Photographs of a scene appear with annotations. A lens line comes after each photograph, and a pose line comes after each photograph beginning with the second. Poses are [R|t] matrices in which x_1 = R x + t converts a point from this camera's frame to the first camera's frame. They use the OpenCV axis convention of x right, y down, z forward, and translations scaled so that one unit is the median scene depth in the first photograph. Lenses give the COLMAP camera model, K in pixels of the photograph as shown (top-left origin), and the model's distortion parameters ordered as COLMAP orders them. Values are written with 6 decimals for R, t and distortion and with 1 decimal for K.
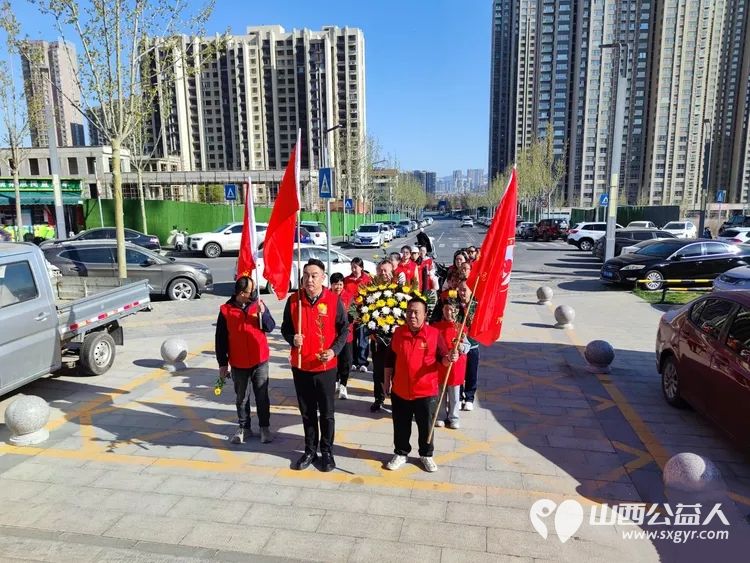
lens RADIAL K [[553.3, 0, 375.9], [0, 553.3, 291.8], [0, 0, 1]] dist [0.058850, -0.053632]
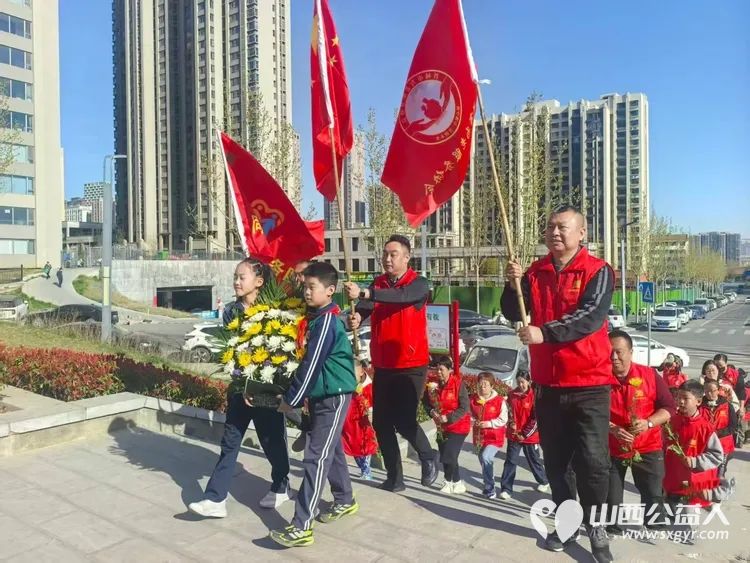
lens RADIAL K [[610.6, 0, 358.8], [0, 610.6, 269.8], [0, 0, 1]] dist [0.005378, -0.005555]
pose [[0.899735, 0.007016, -0.436380, -0.011111], [-0.074587, 0.987633, -0.137906, 0.002699], [0.430016, 0.156627, 0.889131, -0.100612]]
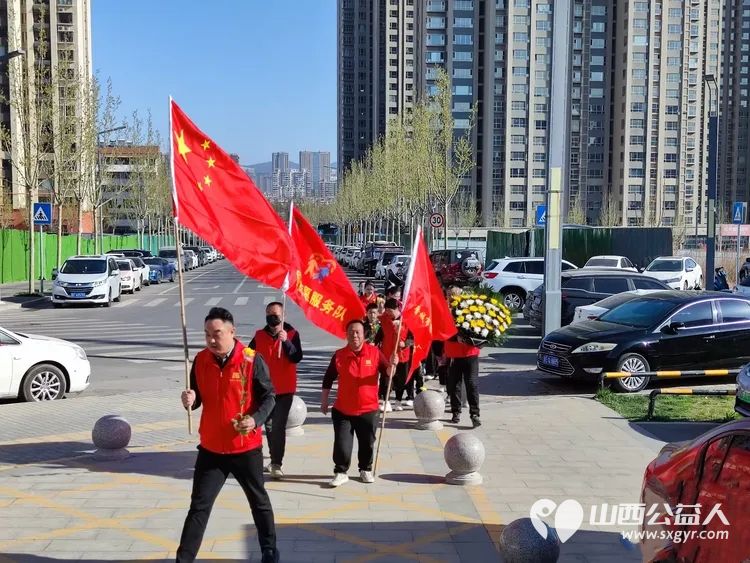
lens RADIAL K [[1097.0, 0, 378.3], [0, 1097.0, 286.0], [0, 0, 1]] dist [0.082222, 0.000000]
pose [[0.973241, 0.000128, 0.229788, 0.005339], [0.021404, 0.995602, -0.091208, -0.001885], [-0.228789, 0.093686, 0.968957, 0.009546]]
